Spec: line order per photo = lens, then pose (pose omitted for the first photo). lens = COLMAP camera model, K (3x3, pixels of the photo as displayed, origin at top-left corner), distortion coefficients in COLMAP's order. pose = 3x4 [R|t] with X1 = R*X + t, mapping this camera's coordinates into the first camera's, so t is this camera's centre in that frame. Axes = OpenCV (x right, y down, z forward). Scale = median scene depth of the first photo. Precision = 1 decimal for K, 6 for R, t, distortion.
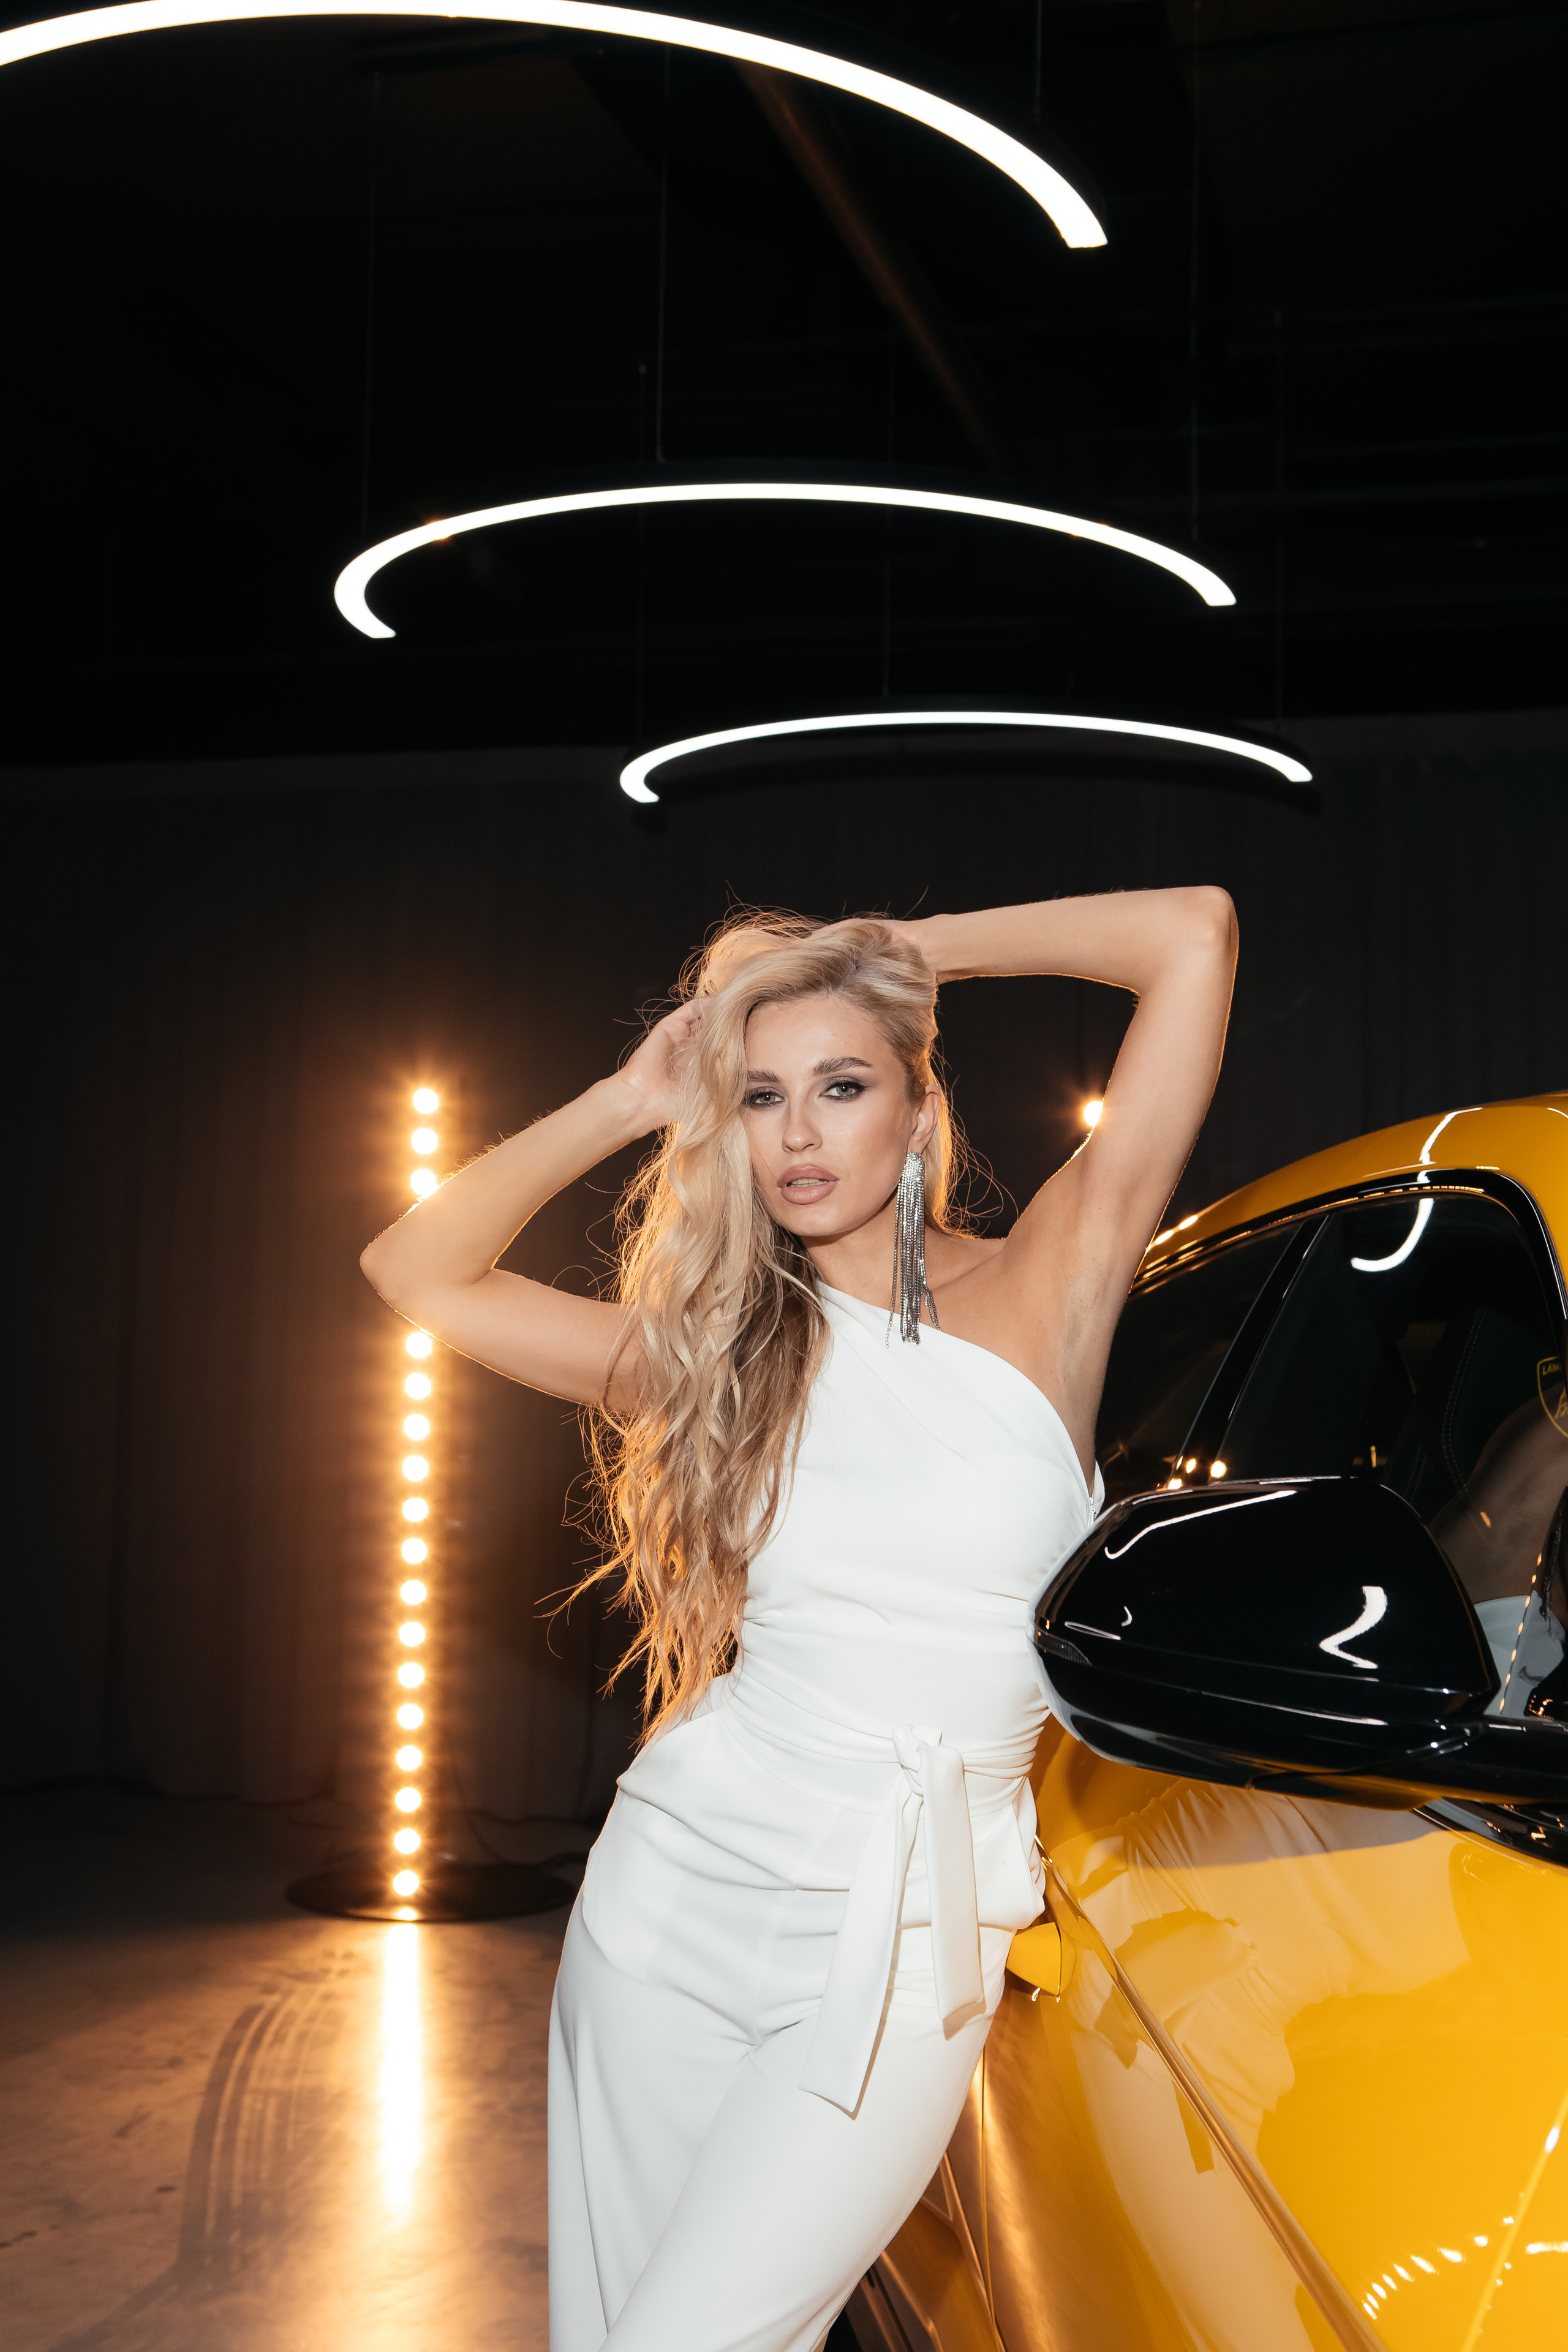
lens RADIAL K [[2804.3, 0, 784.0], [0, 2804.3, 1176.0], [0, 0, 1]] dist [0.015393, 0.015219]
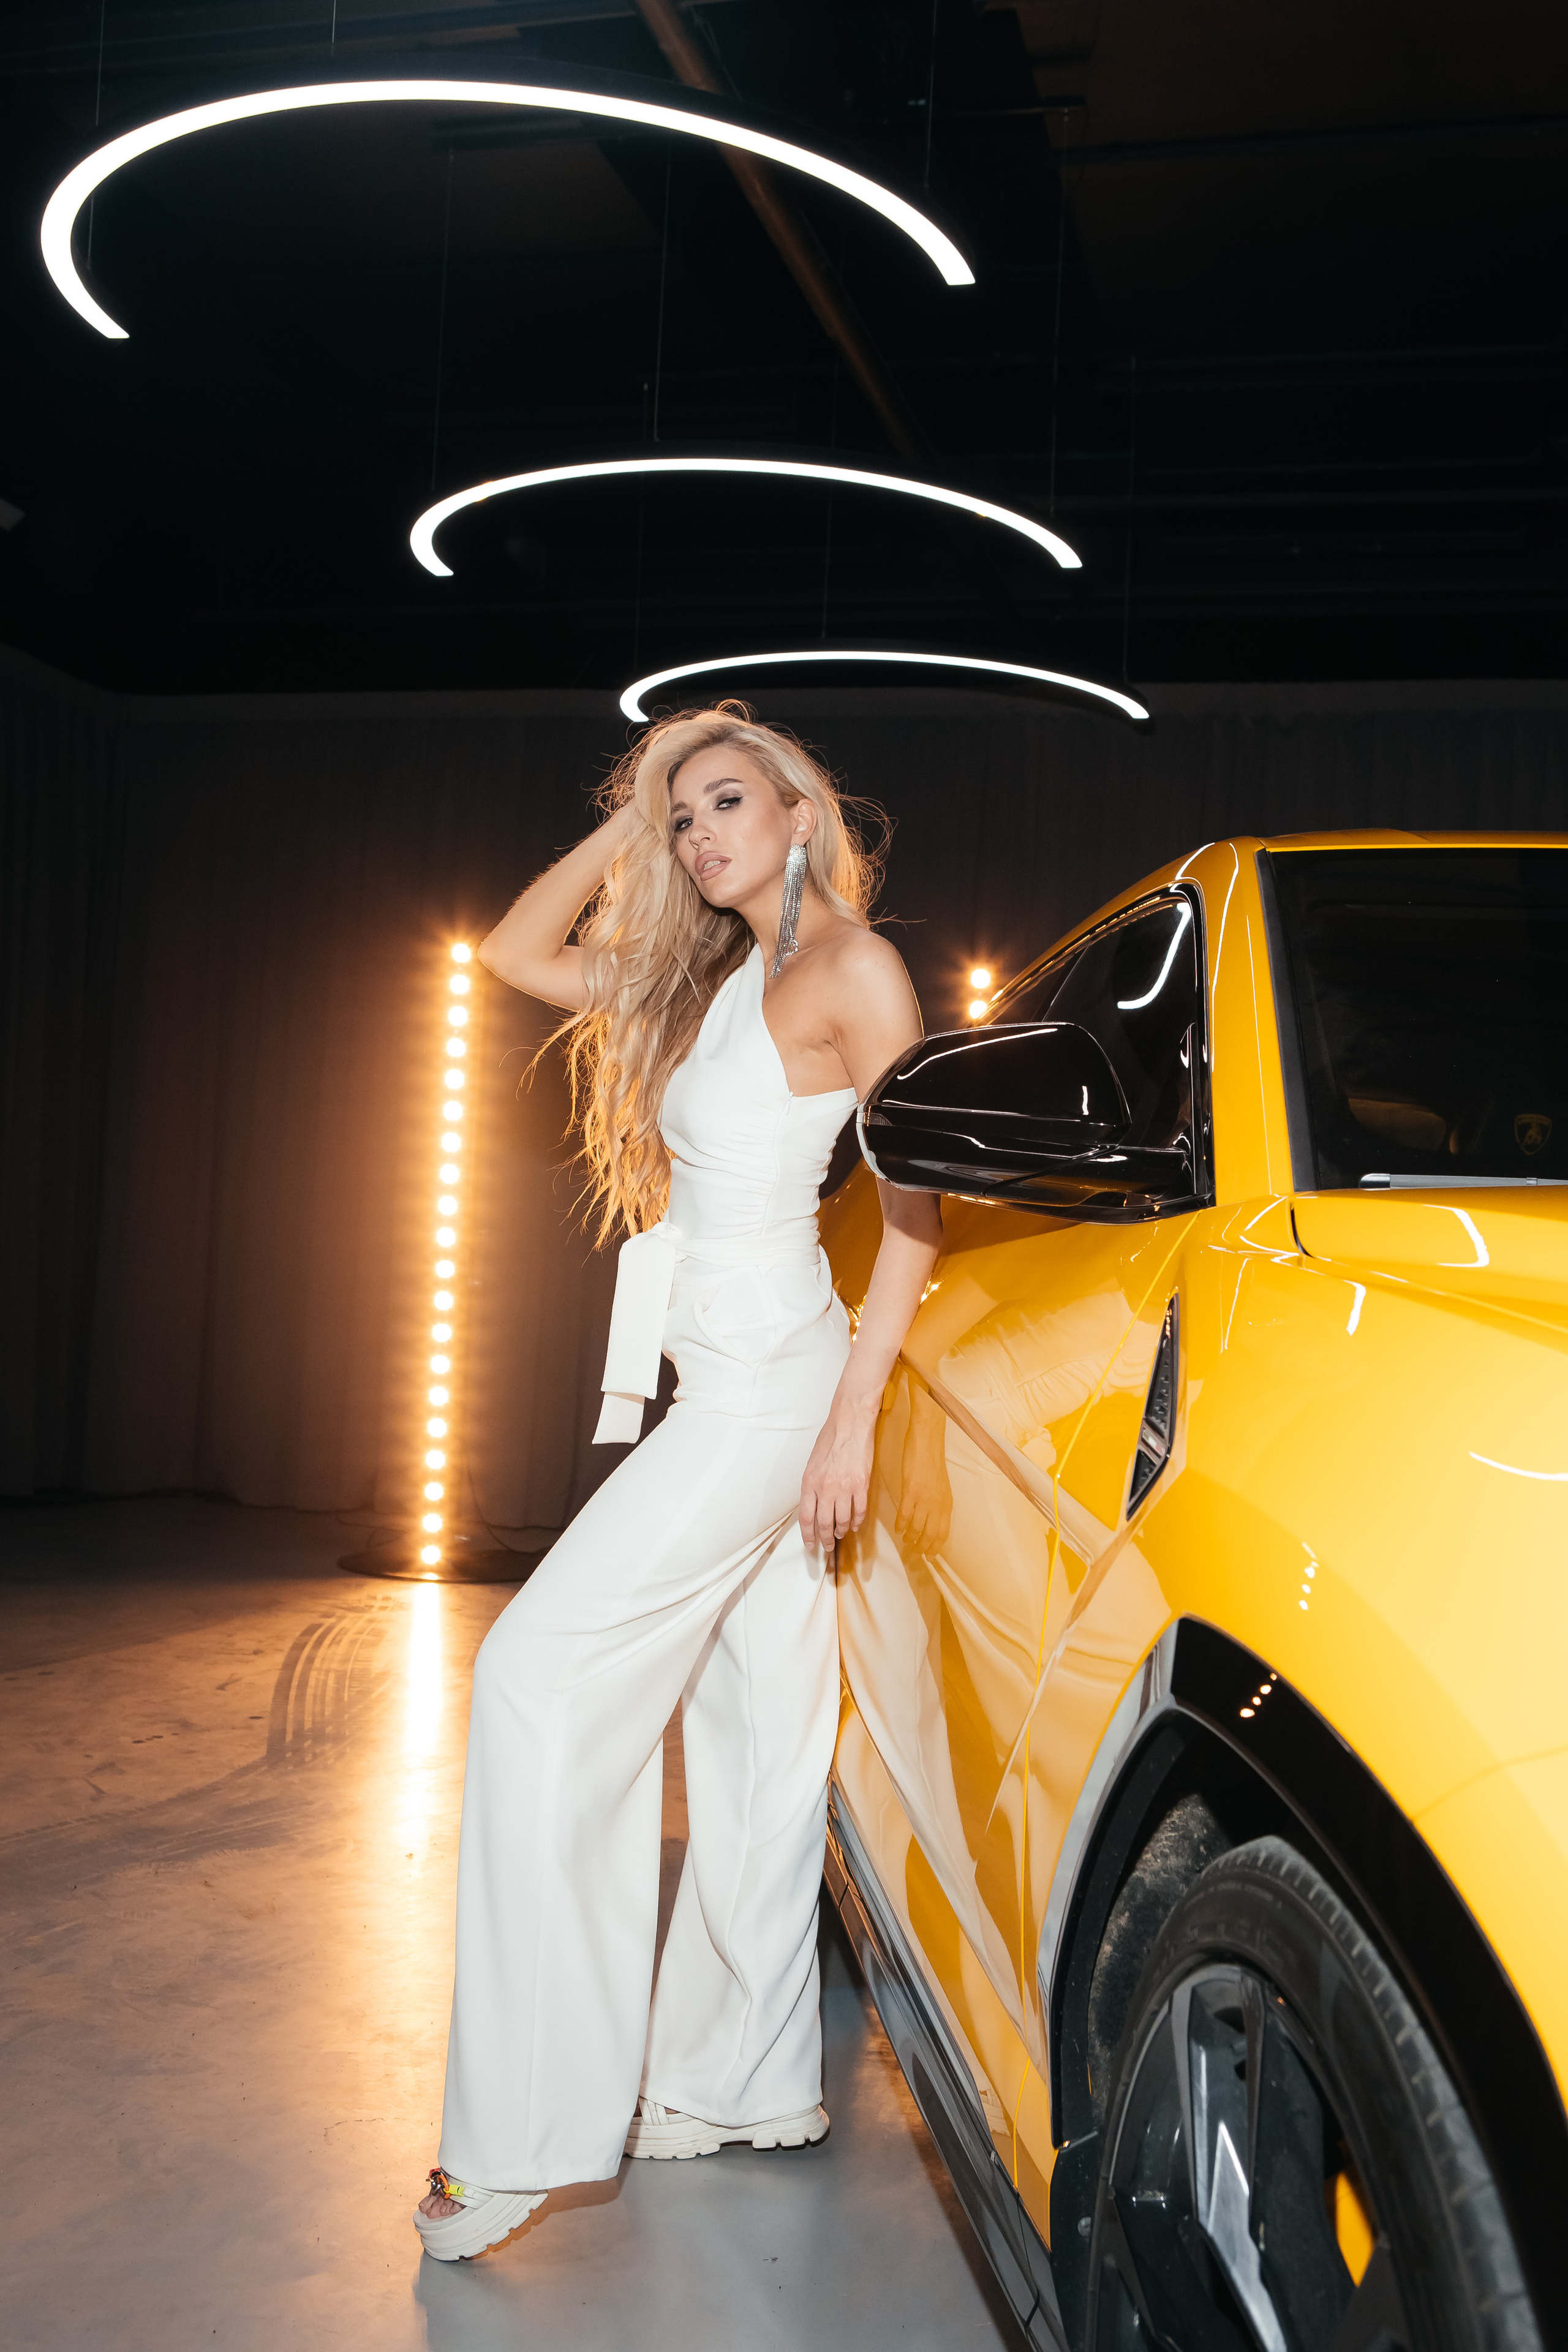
lens RADIAL K [[2374.0, 0, 784.0], [0, 2374.0, 1176.0], [0, 0, 1]] dist [-0.010229, -0.004140]
pose [[0.999429, 0.029787, 0.015961, 0.007780], [-0.030223, 0.999156, 0.027818, 0.051805], [-0.015119, -0.028285, 0.999486, -0.121889]]
